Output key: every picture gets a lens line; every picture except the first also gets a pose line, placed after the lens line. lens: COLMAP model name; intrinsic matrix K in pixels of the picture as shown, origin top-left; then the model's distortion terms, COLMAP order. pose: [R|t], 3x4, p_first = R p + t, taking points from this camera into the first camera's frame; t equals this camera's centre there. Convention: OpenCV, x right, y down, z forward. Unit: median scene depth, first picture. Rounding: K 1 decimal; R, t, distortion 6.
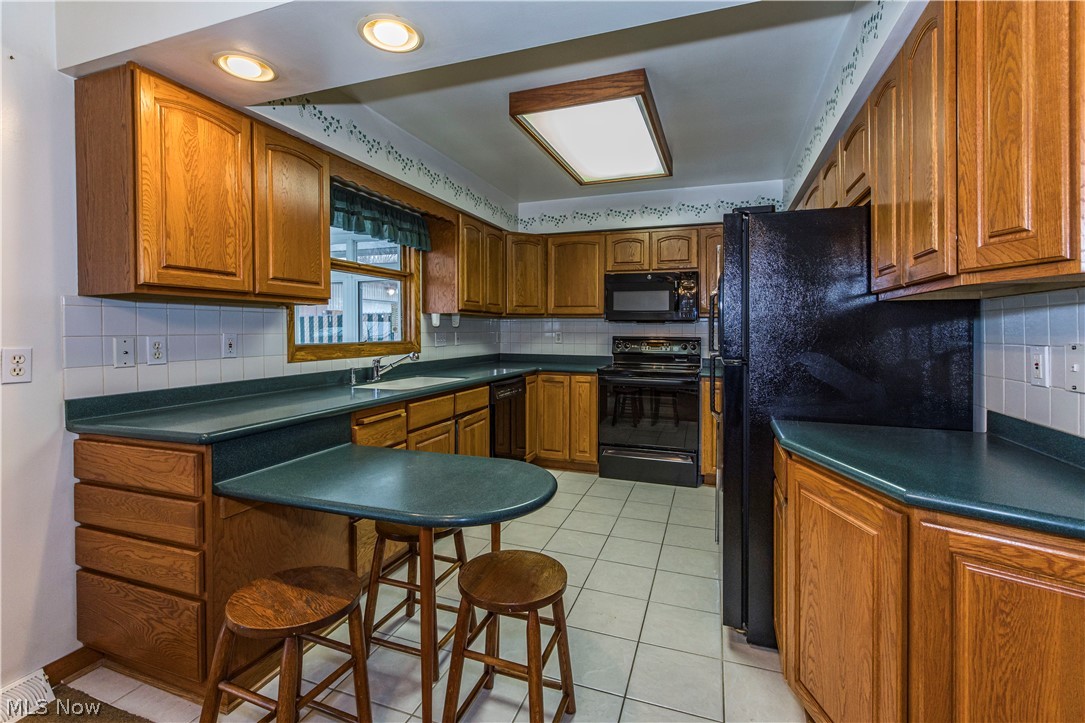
lens RADIAL K [[454.3, 0, 579.2], [0, 454.3, 331.6], [0, 0, 1]] dist [-0.003384, -0.000409]
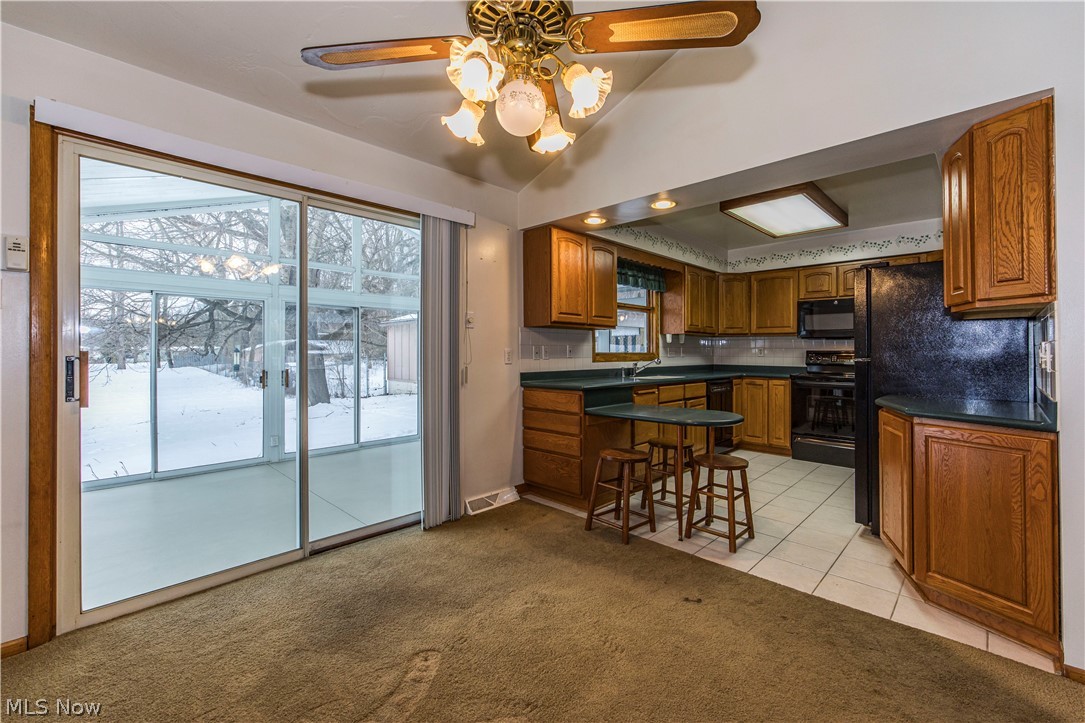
lens RADIAL K [[472.1, 0, 587.8], [0, 472.1, 345.6], [0, 0, 1]] dist [-0.000675, 0.000037]
pose [[0.908198, -0.004823, -0.418512, 0.091039], [-0.004559, 0.999760, -0.021413, 0.033589], [0.418515, 0.021355, 0.907959, -0.536355]]
